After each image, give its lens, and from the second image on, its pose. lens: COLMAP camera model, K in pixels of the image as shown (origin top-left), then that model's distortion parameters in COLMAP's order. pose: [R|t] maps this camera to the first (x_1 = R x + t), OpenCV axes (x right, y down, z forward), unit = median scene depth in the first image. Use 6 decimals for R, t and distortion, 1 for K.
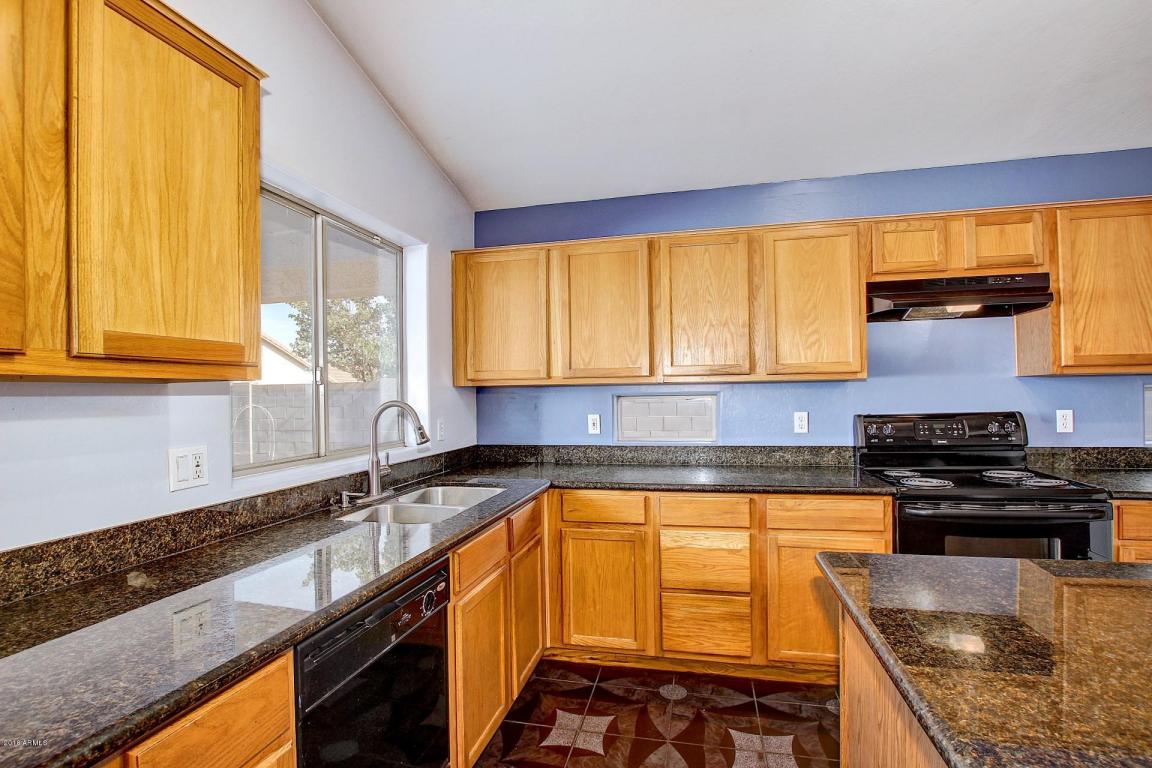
lens RADIAL K [[537.1, 0, 573.6], [0, 537.1, 392.2], [0, 0, 1]] dist [-0.034940, 0.005232]
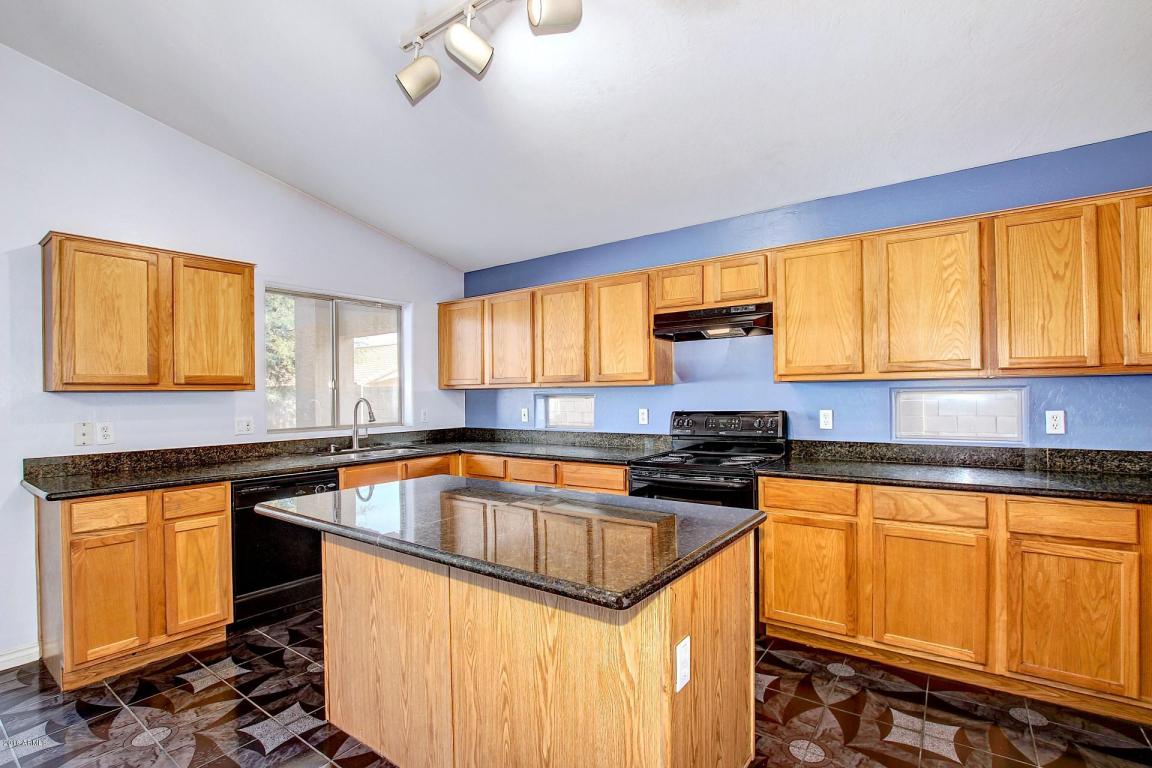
lens RADIAL K [[537.1, 0, 573.6], [0, 537.1, 392.2], [0, 0, 1]] dist [-0.034940, 0.005232]
pose [[0.922618, 0.002922, -0.385704, 0.889035], [-0.000559, 0.999980, 0.006238, -0.014656], [0.385715, -0.005540, 0.922601, -0.360609]]
